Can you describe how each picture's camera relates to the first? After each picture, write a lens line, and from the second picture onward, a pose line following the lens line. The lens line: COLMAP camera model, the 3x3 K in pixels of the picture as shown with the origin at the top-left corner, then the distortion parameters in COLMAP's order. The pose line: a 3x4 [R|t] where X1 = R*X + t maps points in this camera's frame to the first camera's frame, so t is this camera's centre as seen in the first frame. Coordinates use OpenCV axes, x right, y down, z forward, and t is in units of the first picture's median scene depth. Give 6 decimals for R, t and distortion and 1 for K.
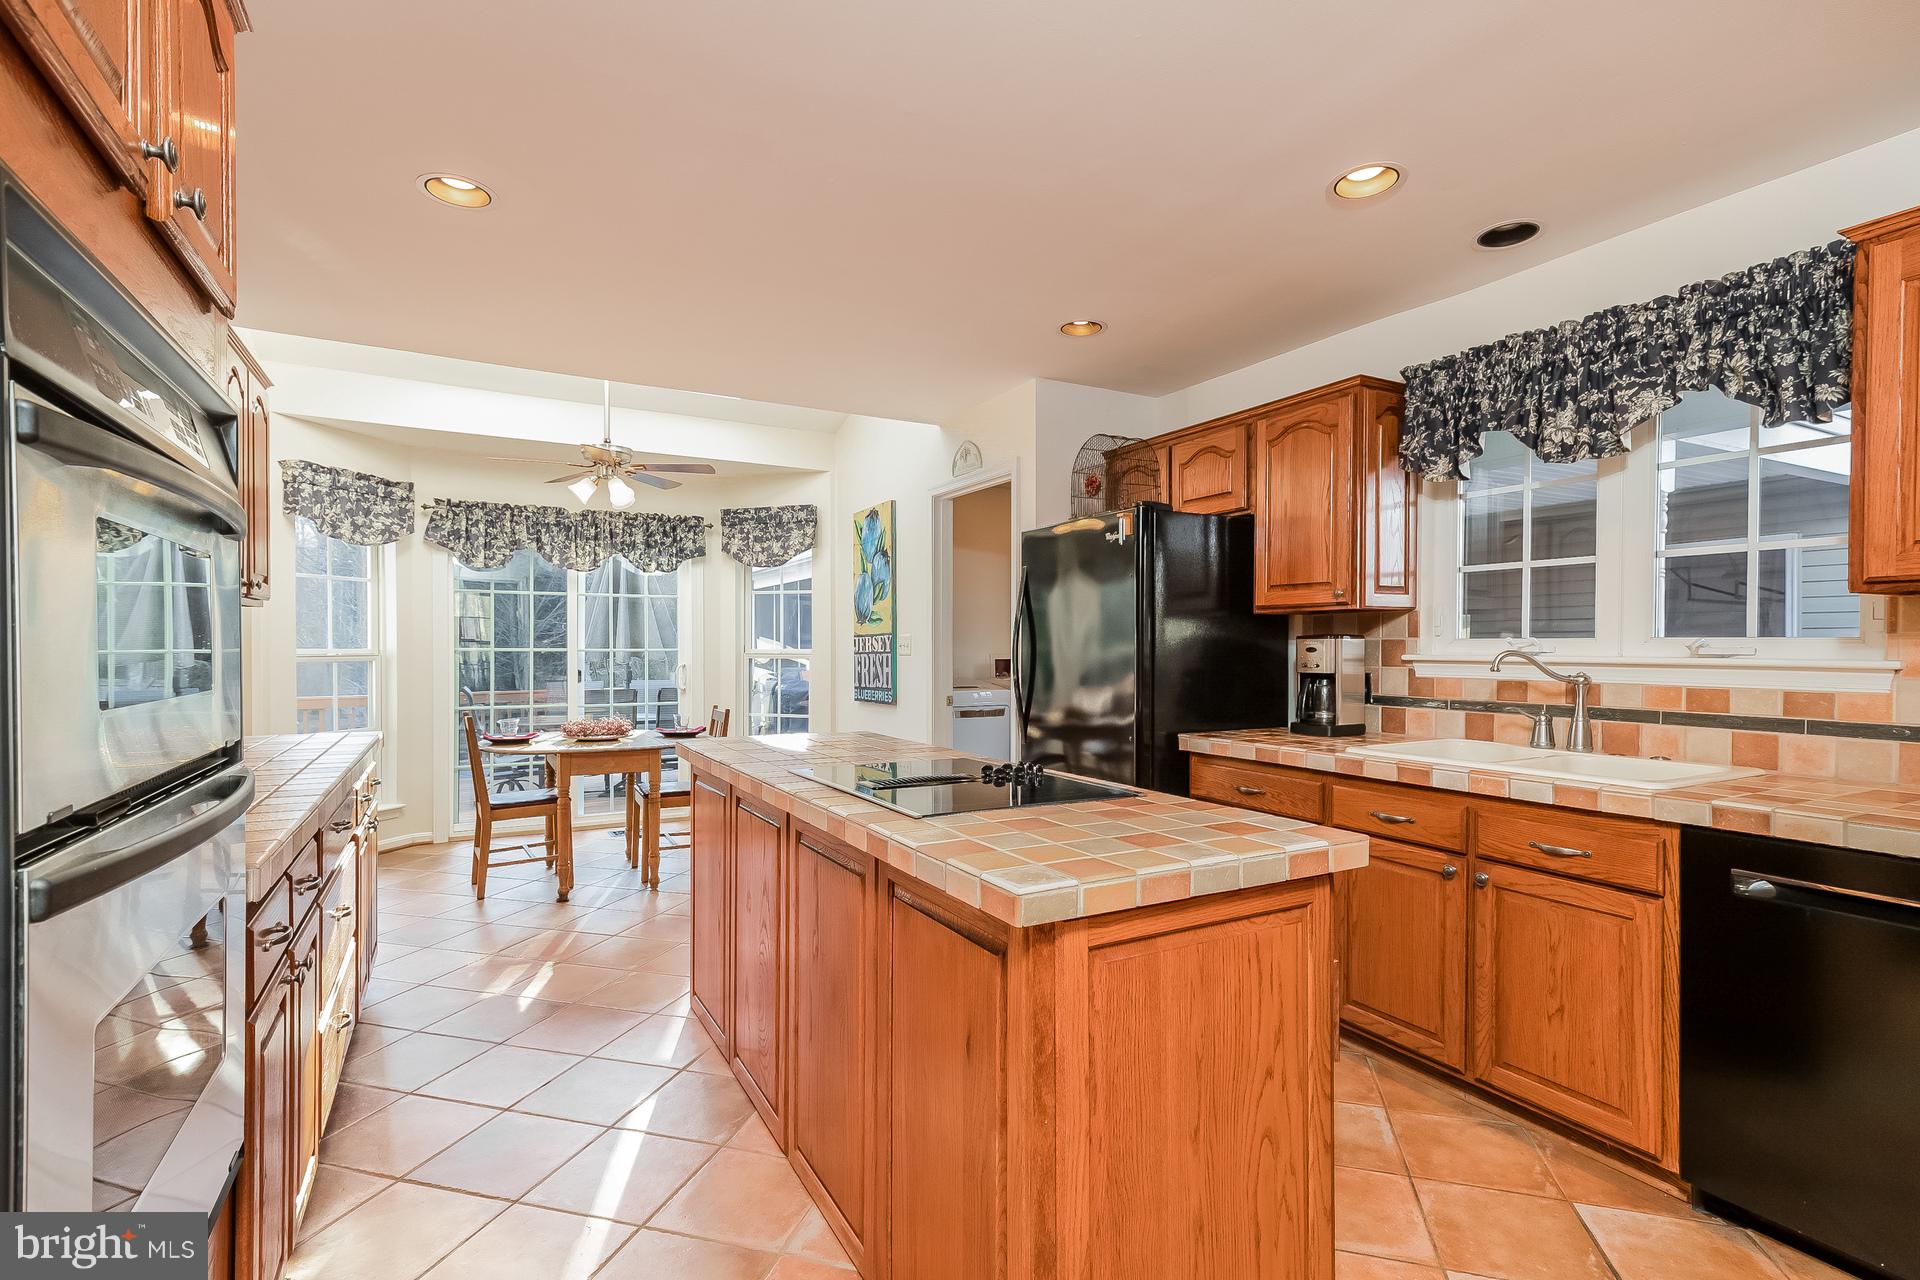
lens RADIAL K [[873.8, 0, 960.0], [0, 873.8, 640.0], [0, 0, 1]] dist [0.003632, -0.000070]
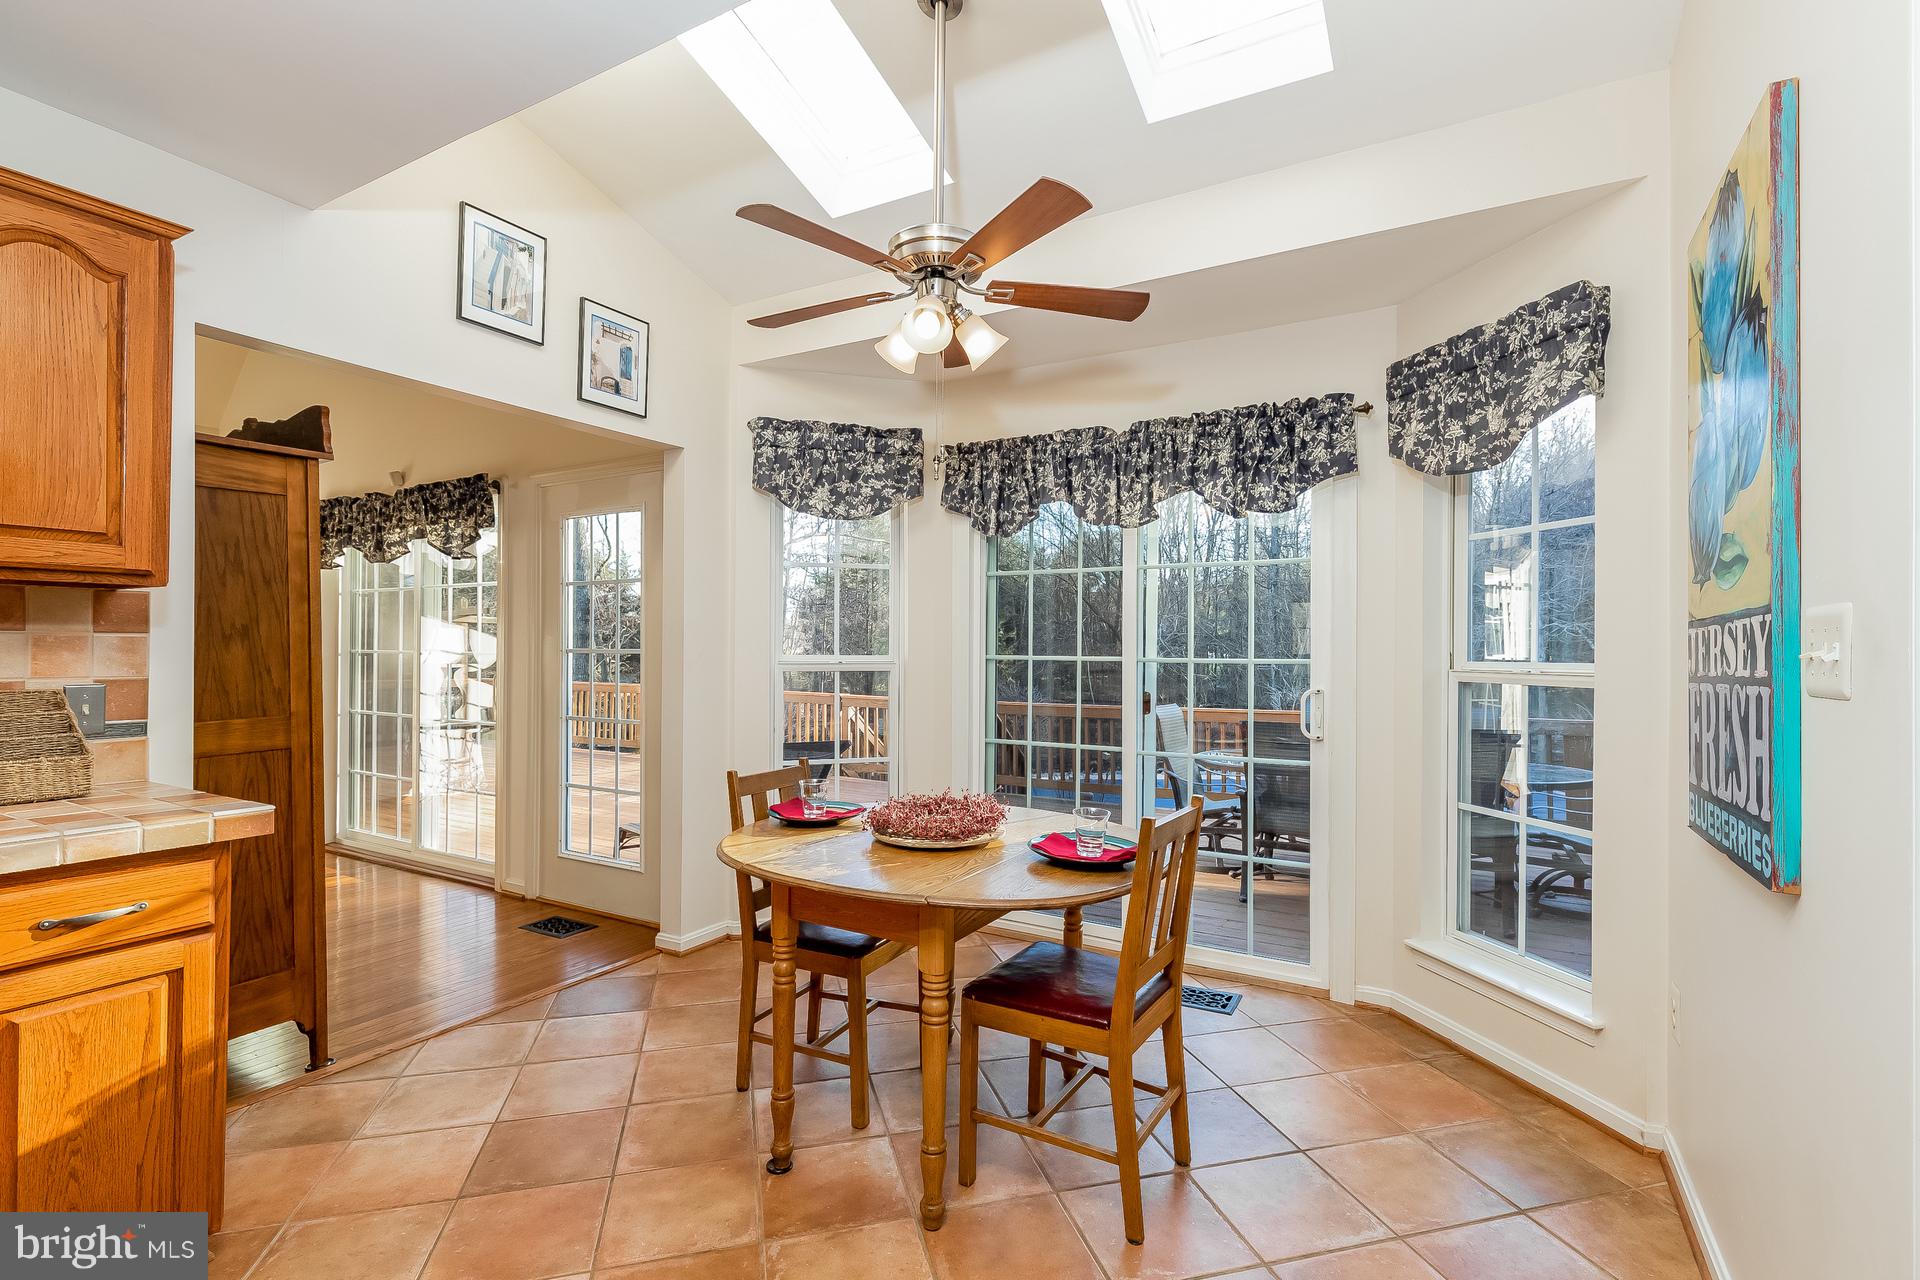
lens RADIAL K [[873.8, 0, 960.0], [0, 873.8, 640.0], [0, 0, 1]] dist [0.003632, -0.000070]
pose [[0.504875, -0.008914, -0.863146, 0.020288], [-0.001382, 0.999937, -0.011135, 0.004625], [0.863191, 0.006815, 0.504831, 0.593295]]
